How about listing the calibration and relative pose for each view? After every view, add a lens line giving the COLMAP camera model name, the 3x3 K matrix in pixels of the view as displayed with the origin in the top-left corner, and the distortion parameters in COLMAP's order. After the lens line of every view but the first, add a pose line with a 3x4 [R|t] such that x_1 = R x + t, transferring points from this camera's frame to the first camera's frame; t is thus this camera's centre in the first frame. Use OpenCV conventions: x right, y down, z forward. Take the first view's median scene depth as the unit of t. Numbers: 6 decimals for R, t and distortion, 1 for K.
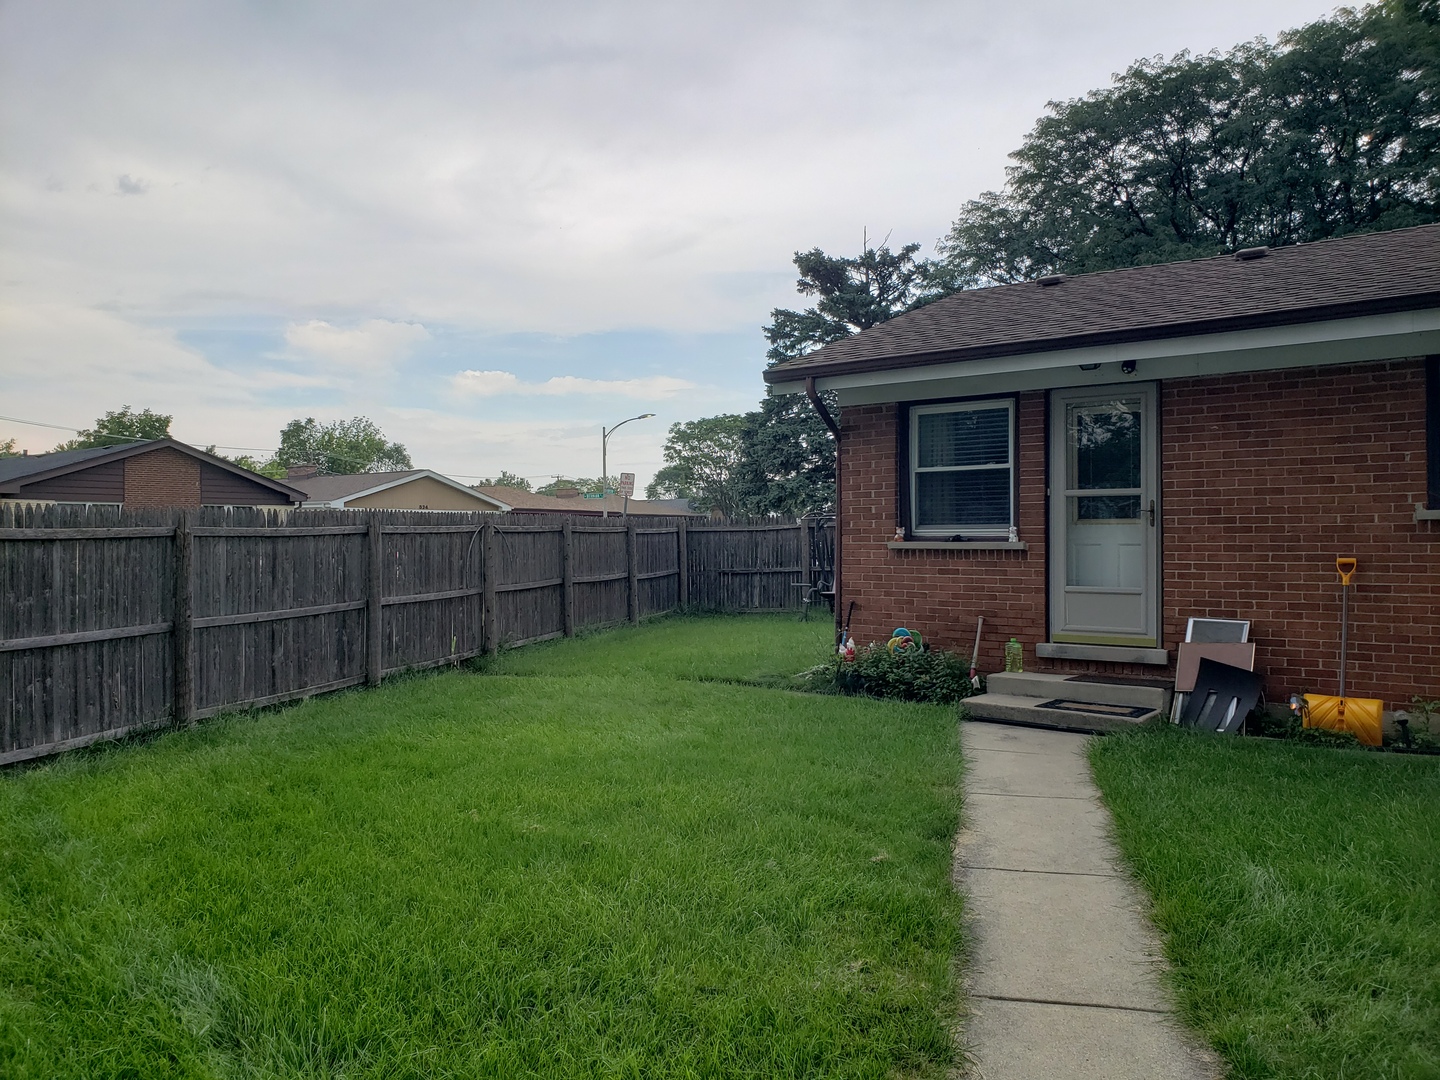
lens RADIAL K [[1127.1, 0, 717.5], [0, 1127.1, 548.7], [0, 0, 1]] dist [0.048325, -0.003677]
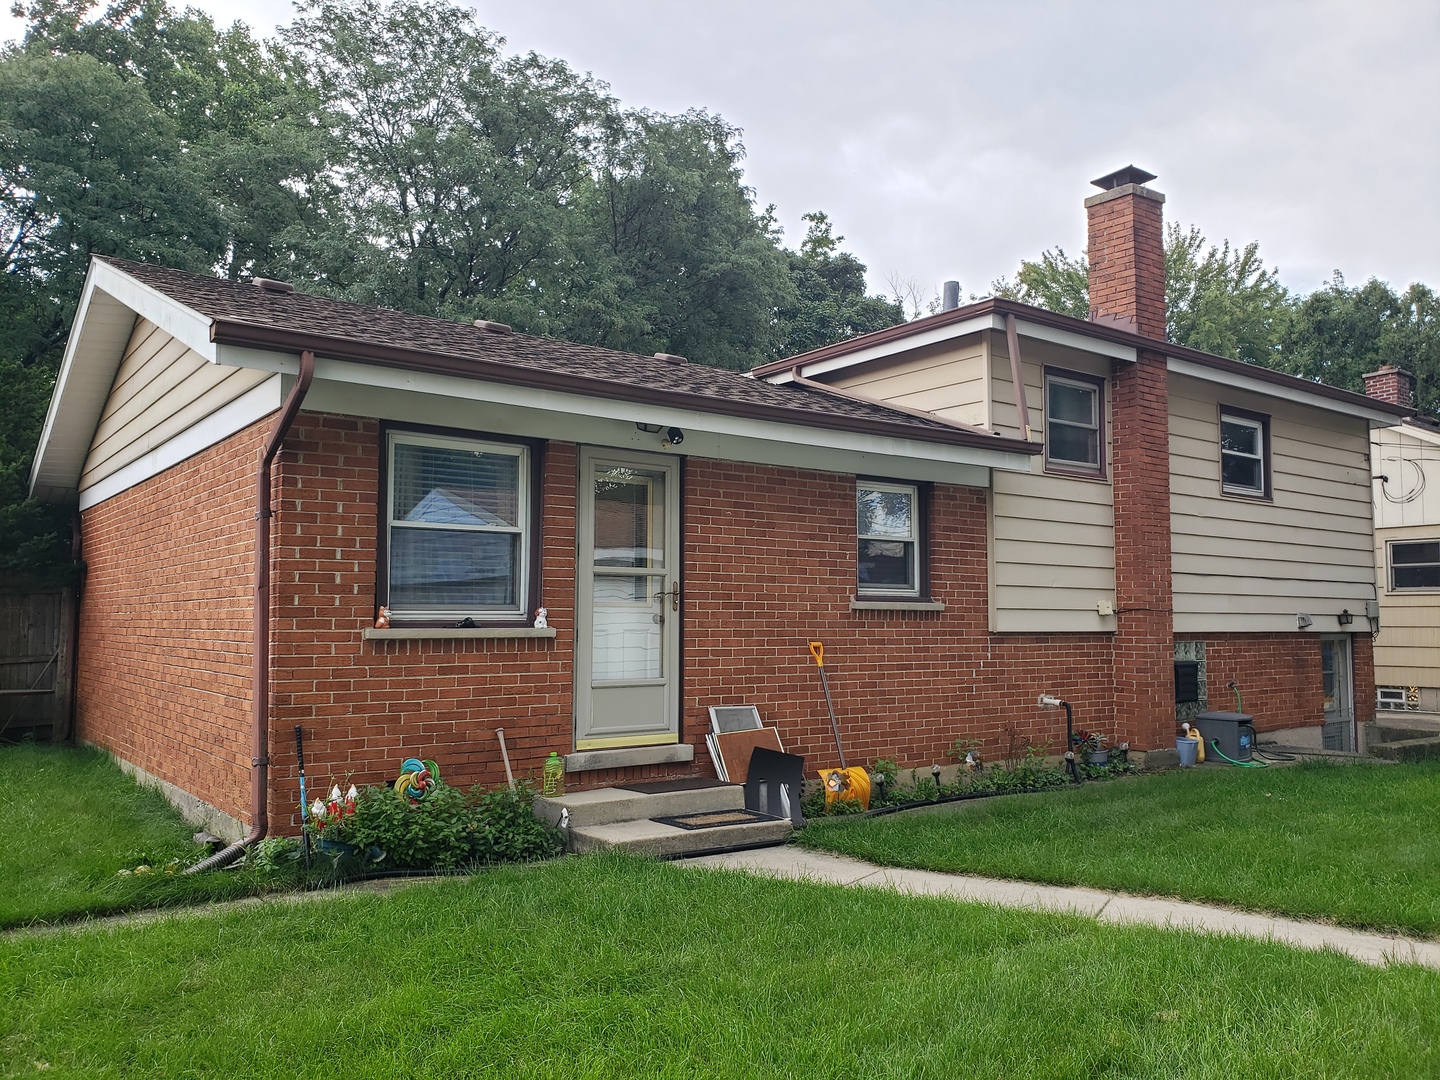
lens RADIAL K [[1127.1, 0, 720.3], [0, 1127.1, 537.1], [0, 0, 1]] dist [0.048325, -0.003677]
pose [[0.255476, 0.071747, 0.964150, -0.485494], [0.002749, 0.997185, -0.074934, -0.010392], [-0.966812, 0.021794, 0.254559, 0.711511]]
